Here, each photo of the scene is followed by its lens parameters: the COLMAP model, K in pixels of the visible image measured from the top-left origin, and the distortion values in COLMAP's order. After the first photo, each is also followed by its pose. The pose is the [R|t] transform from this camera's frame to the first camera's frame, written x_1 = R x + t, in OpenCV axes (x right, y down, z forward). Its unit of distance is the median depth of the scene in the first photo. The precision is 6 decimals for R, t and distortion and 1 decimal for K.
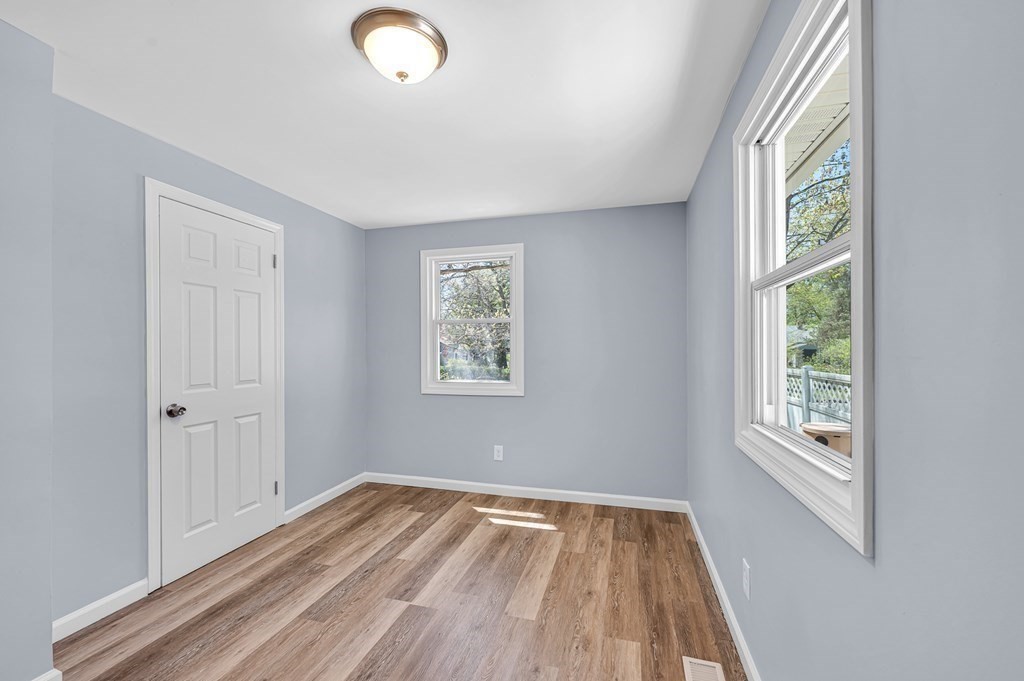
lens RADIAL K [[422.1, 0, 505.9], [0, 422.1, 348.8], [0, 0, 1]] dist [-0.001092, -0.000306]
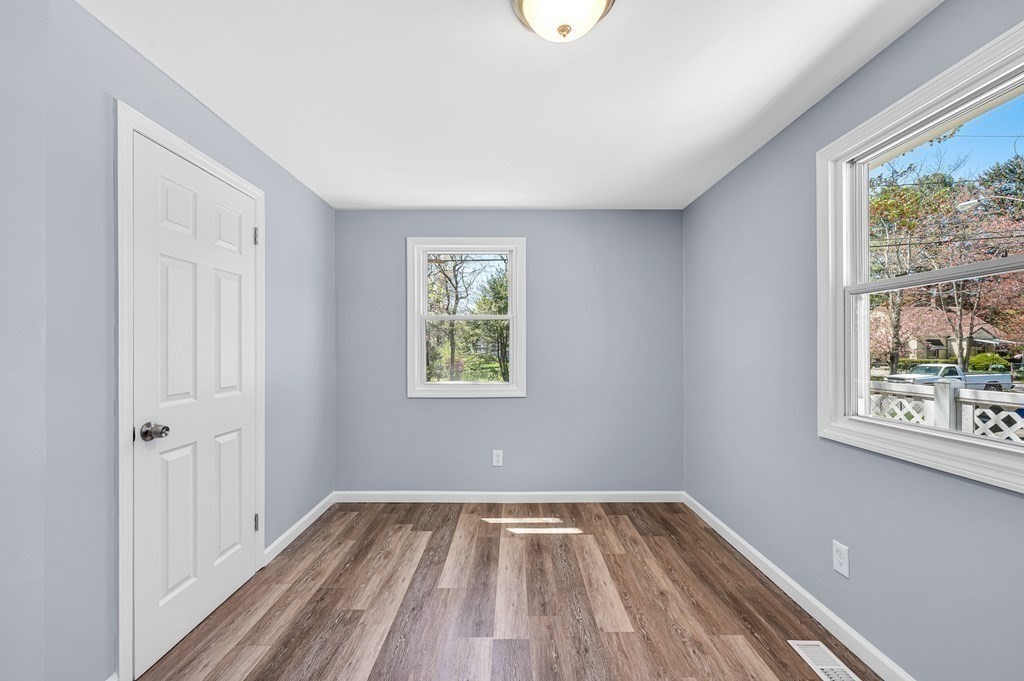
lens RADIAL K [[422.1, 0, 510.8], [0, 422.1, 346.8], [0, 0, 1]] dist [-0.001092, -0.000306]
pose [[0.959754, 0.004019, 0.280813, -0.331260], [-0.003161, 0.999989, -0.003509, 0.002602], [-0.280824, 0.002481, 0.959756, 0.113709]]
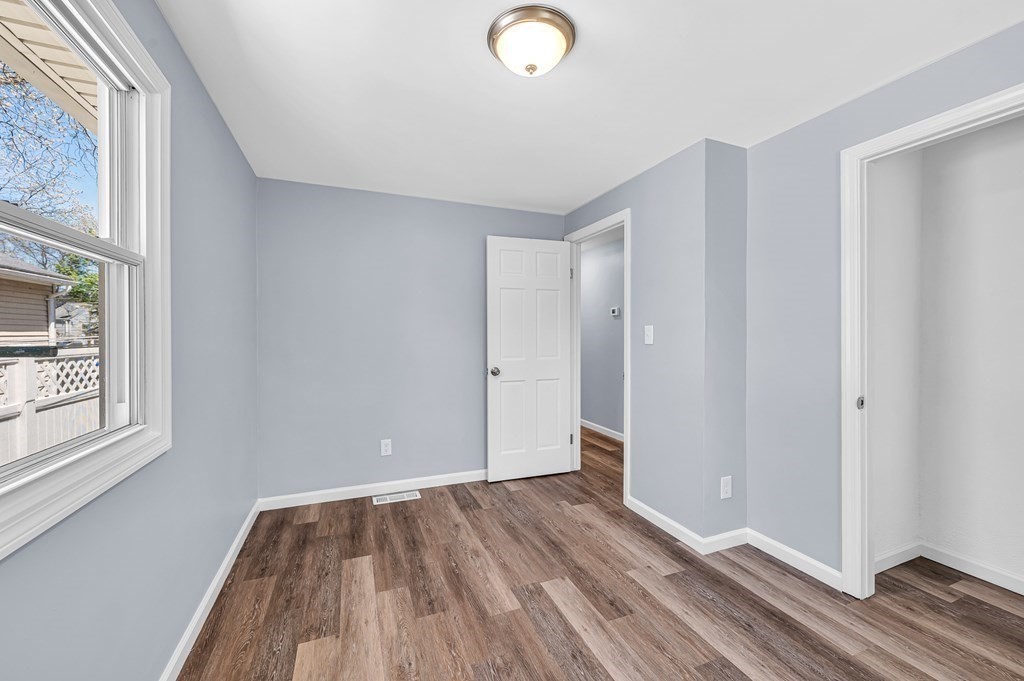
lens RADIAL K [[422.1, 0, 512.9], [0, 422.1, 334.8], [0, 0, 1]] dist [-0.001092, -0.000306]
pose [[-0.786792, 0.007440, -0.617173, 0.241560], [0.004982, 0.999971, 0.005704, -0.000617], [0.617198, 0.001413, -0.786807, 1.006253]]
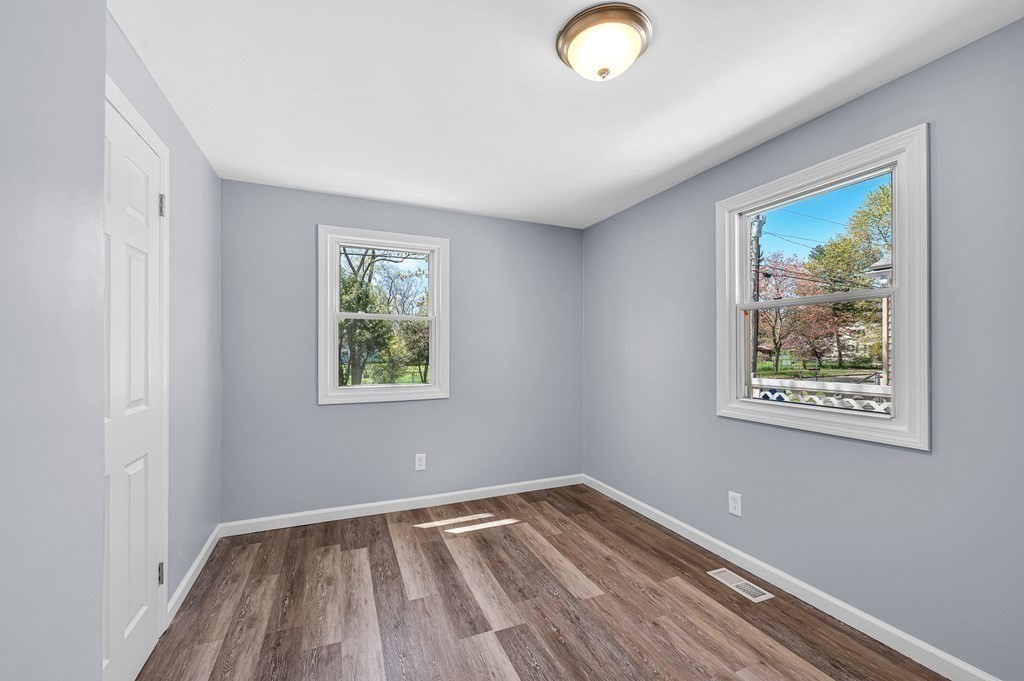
lens RADIAL K [[422.1, 0, 517.3], [0, 422.1, 346.1], [0, 0, 1]] dist [-0.001092, -0.000306]
pose [[0.766913, 0.007887, 0.641702, -0.580069], [-0.003003, 0.999958, -0.008702, 0.003053], [-0.641744, 0.004746, 0.766904, 0.207967]]
